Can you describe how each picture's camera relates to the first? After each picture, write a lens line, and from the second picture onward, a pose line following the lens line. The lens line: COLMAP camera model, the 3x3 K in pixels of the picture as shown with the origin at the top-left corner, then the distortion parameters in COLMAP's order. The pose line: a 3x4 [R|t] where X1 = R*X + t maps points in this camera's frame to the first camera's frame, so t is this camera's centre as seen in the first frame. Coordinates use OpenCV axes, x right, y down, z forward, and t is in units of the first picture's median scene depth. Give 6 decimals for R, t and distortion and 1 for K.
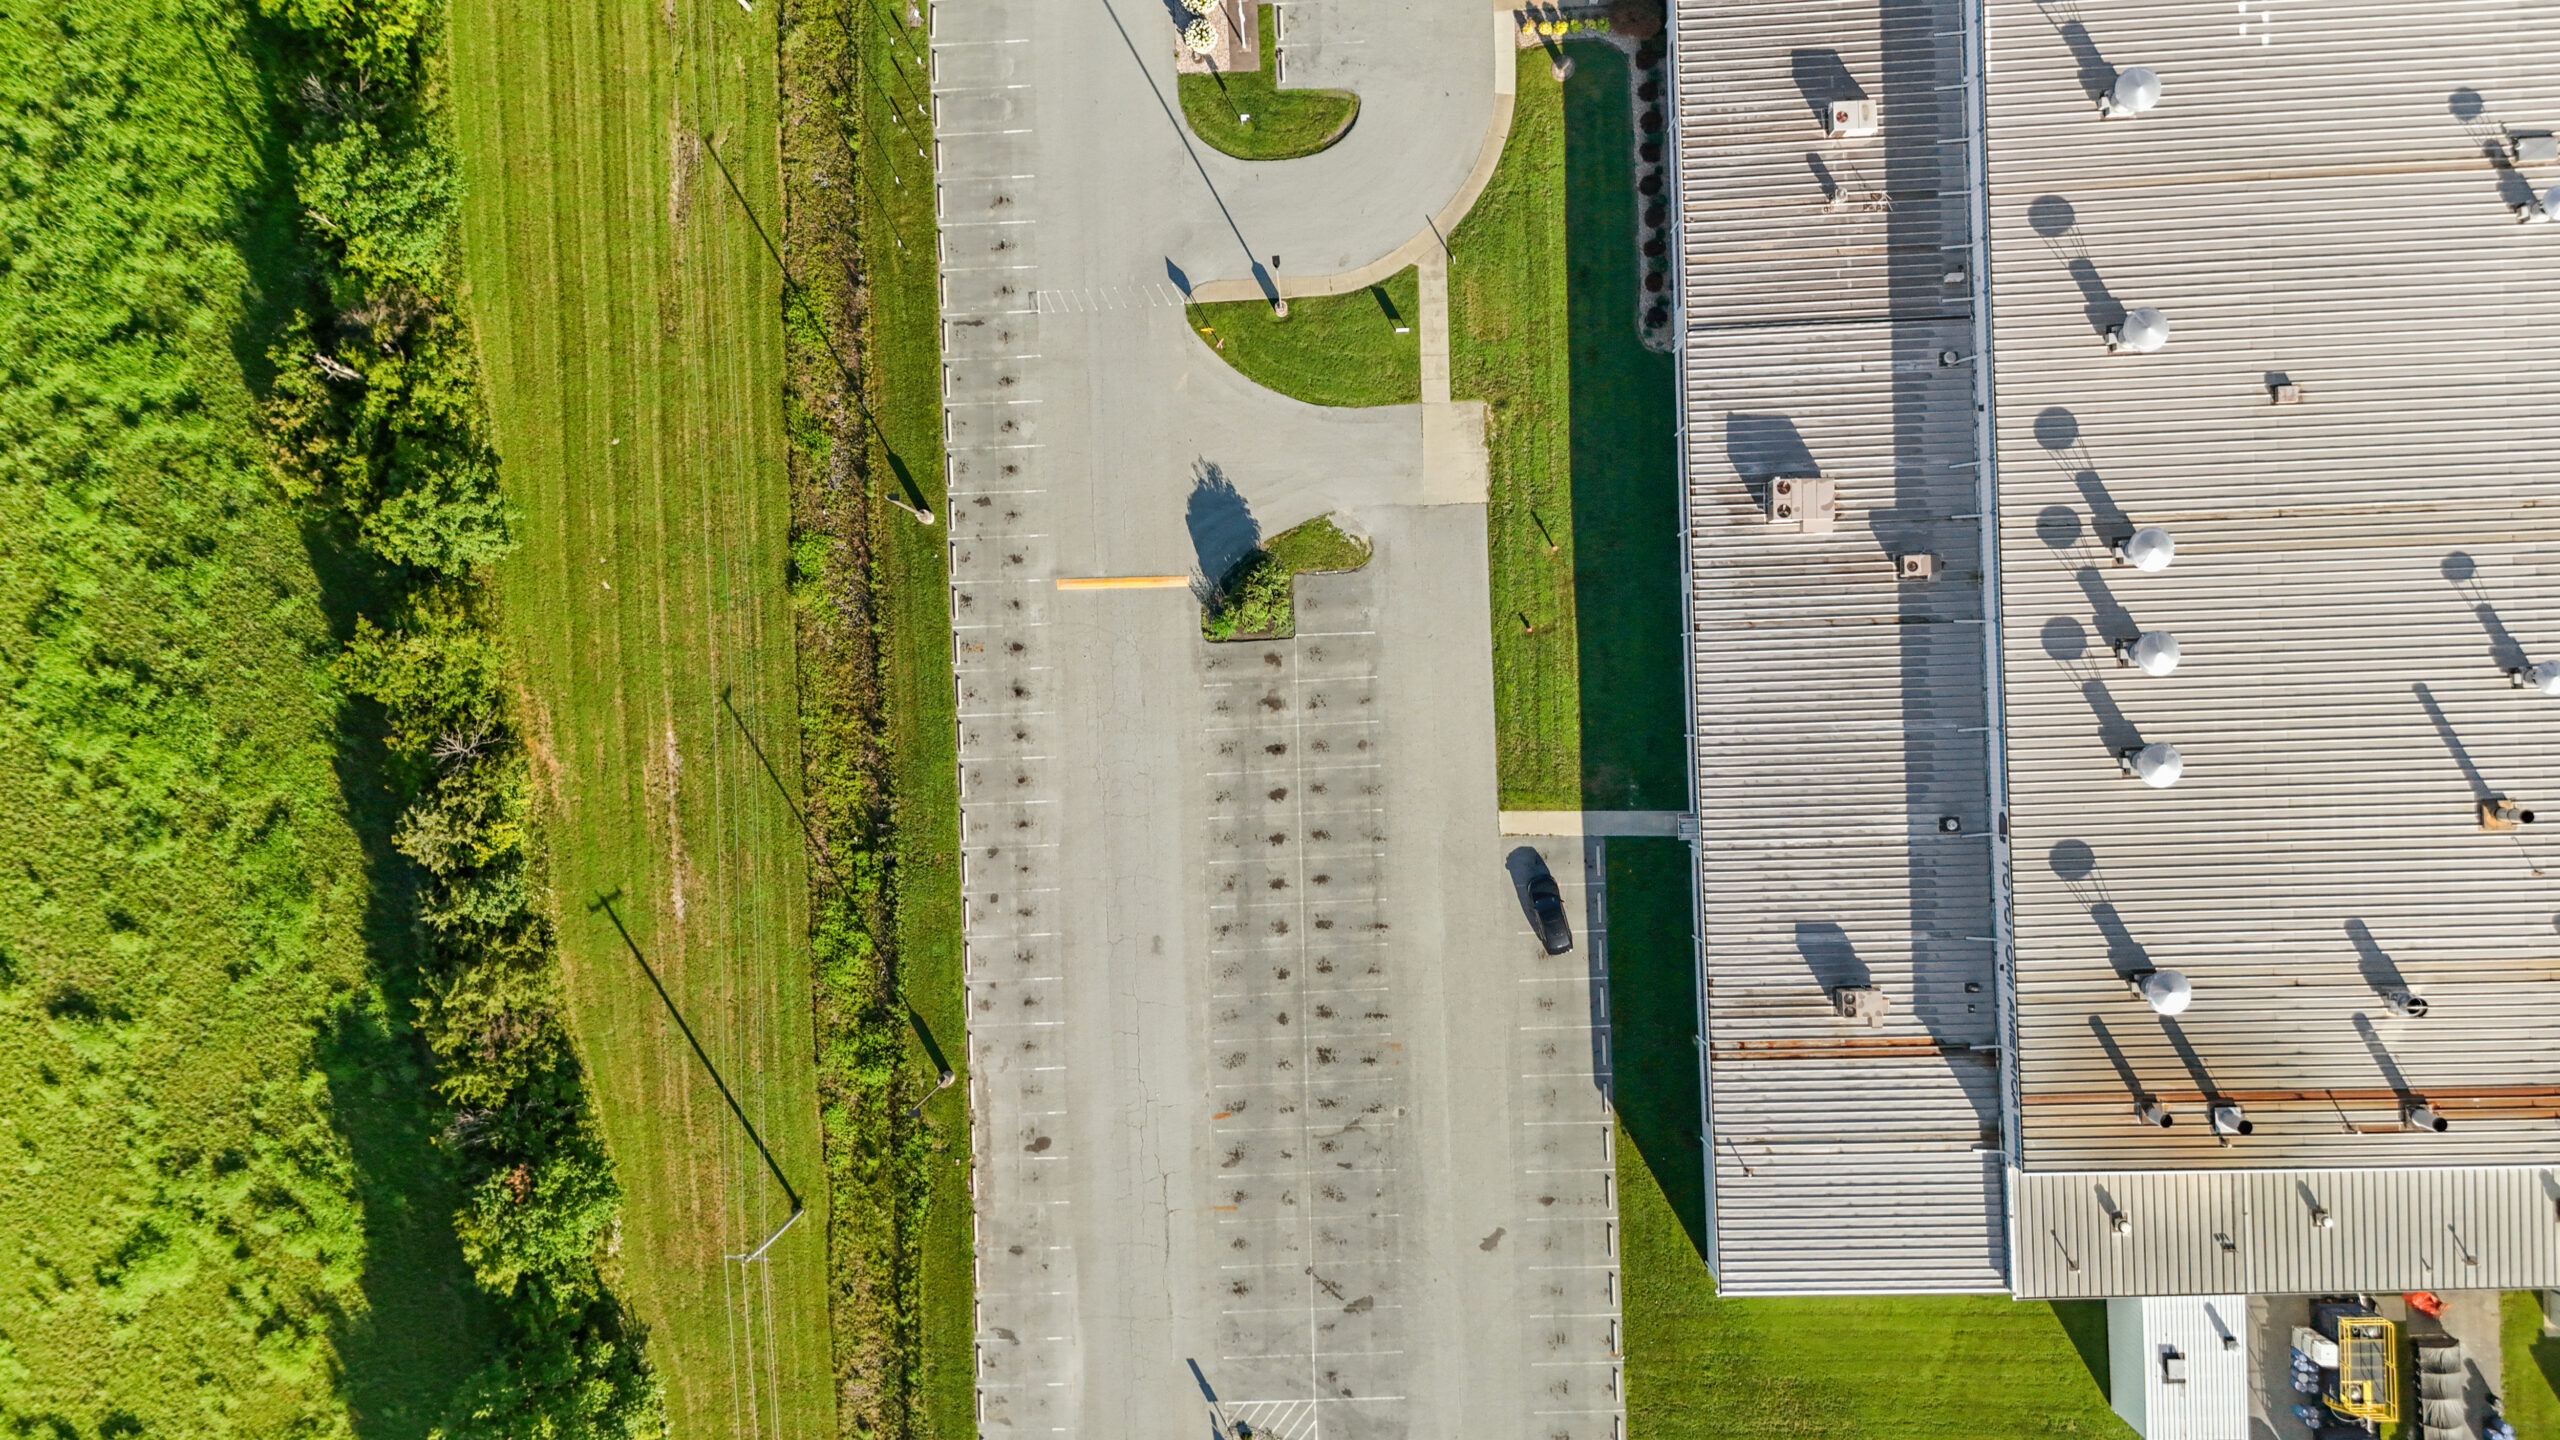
lens RADIAL K [[1796.9, 0, 1270.8], [0, 1796.9, 708.3], [0, 0, 1]] dist [0.070854, -0.057796]
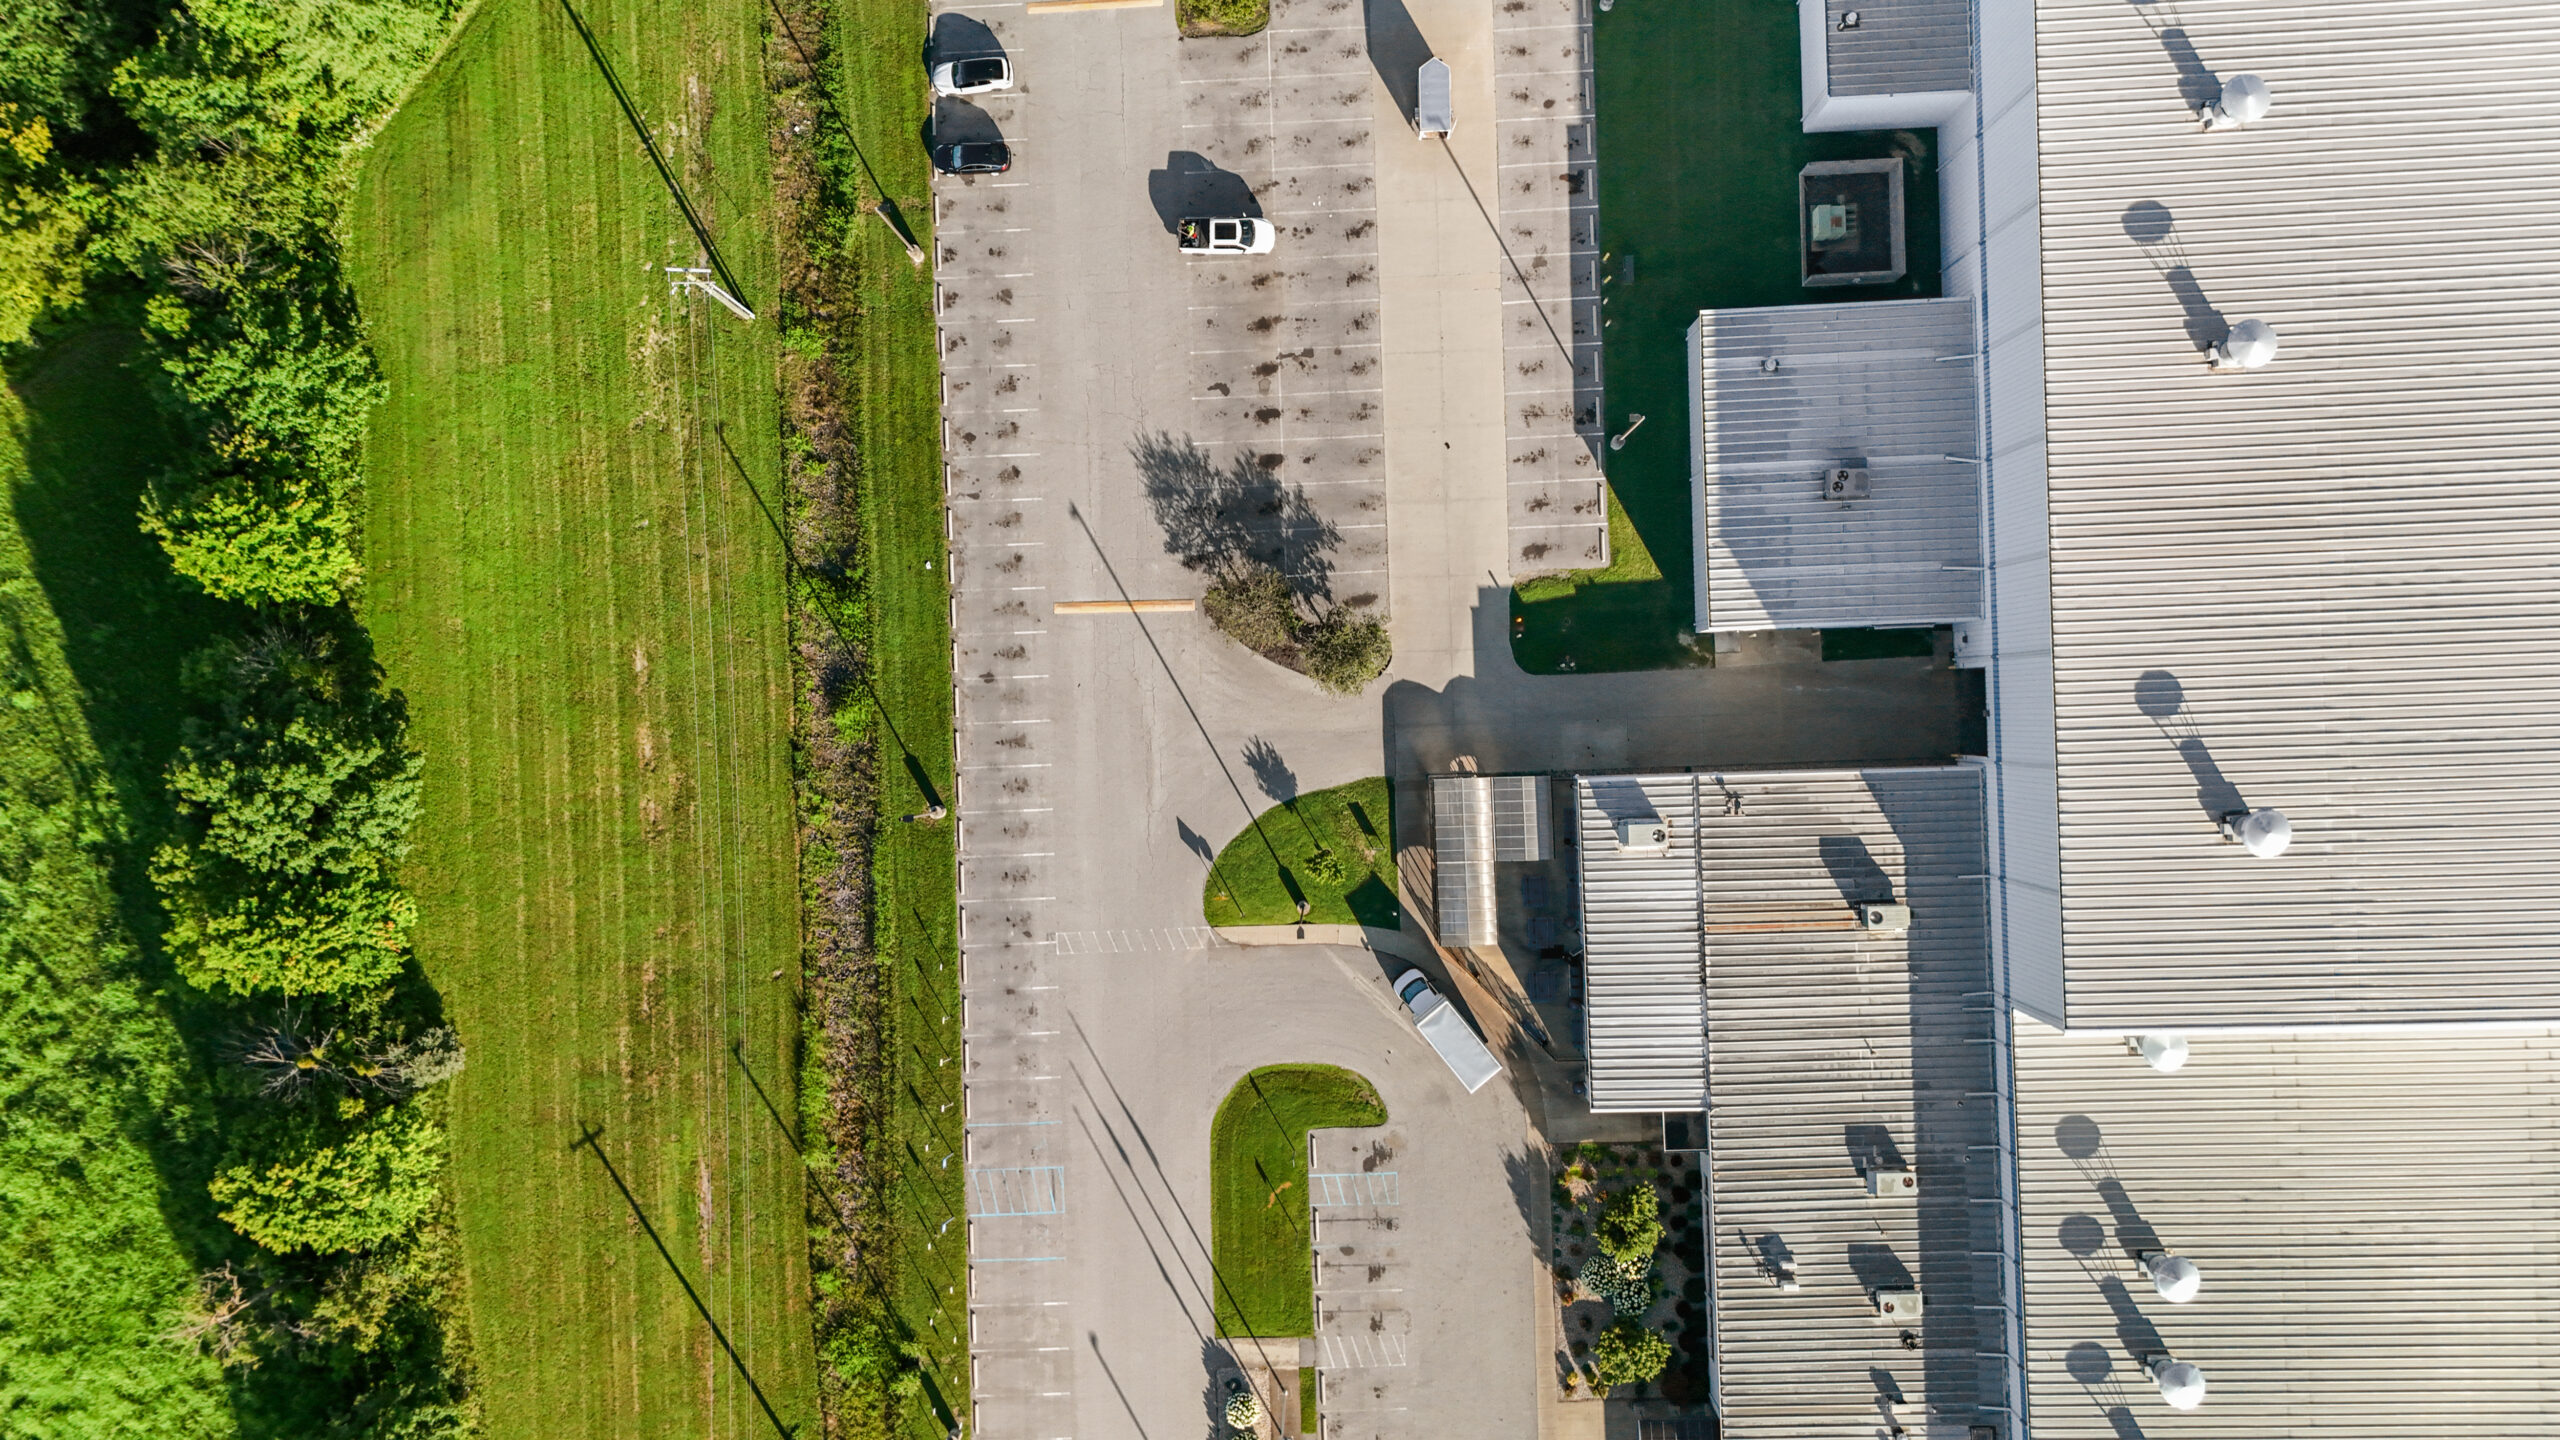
lens RADIAL K [[1796.9, 0, 1270.8], [0, 1796.9, 708.3], [0, 0, 1]] dist [0.070854, -0.057796]
pose [[0.999999, 0.000283, 0.001490, -0.026709], [-0.000292, 0.999985, 0.005478, -0.808534], [-0.001488, -0.005478, 0.999984, 0.004508]]
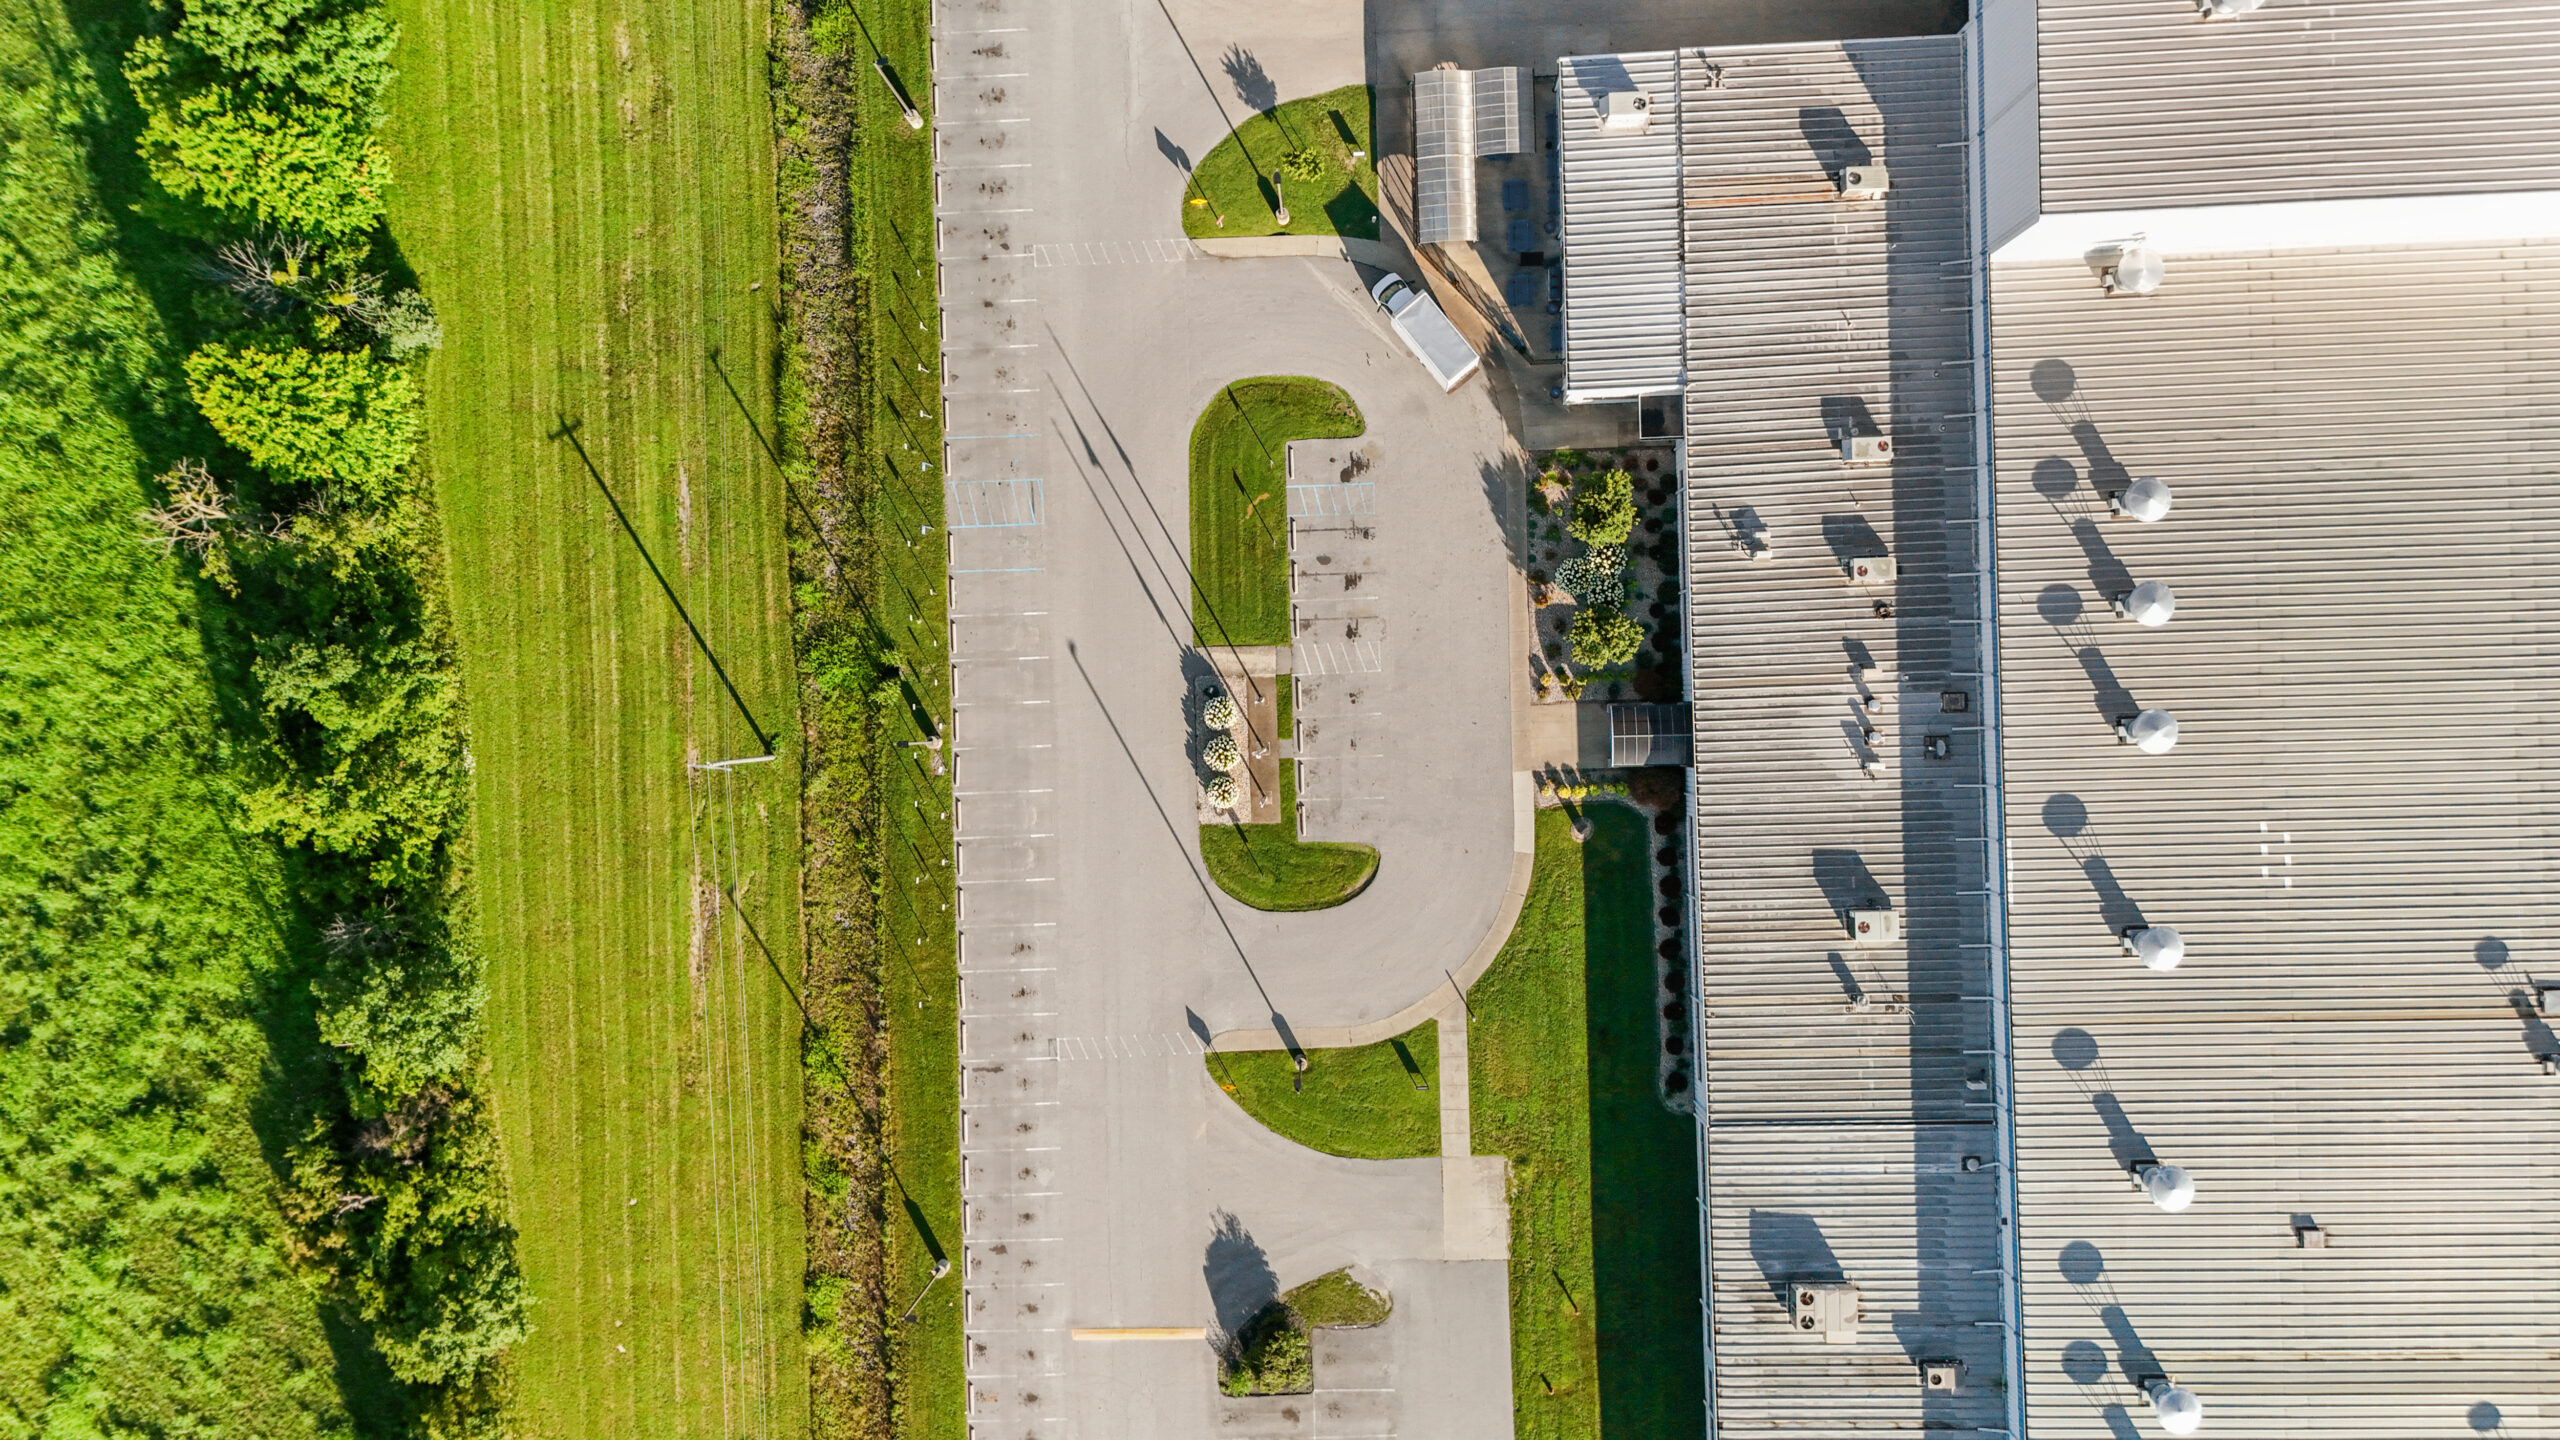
lens RADIAL K [[1790.3, 0, 1269.4], [0, 1790.3, 715.3], [0, 0, 1]] dist [0.071994, -0.058373]
pose [[0.999986, 0.005196, -0.000299, -0.012439], [-0.005195, 0.999981, 0.003445, -0.418332], [0.000317, -0.003444, 0.999994, 0.005798]]
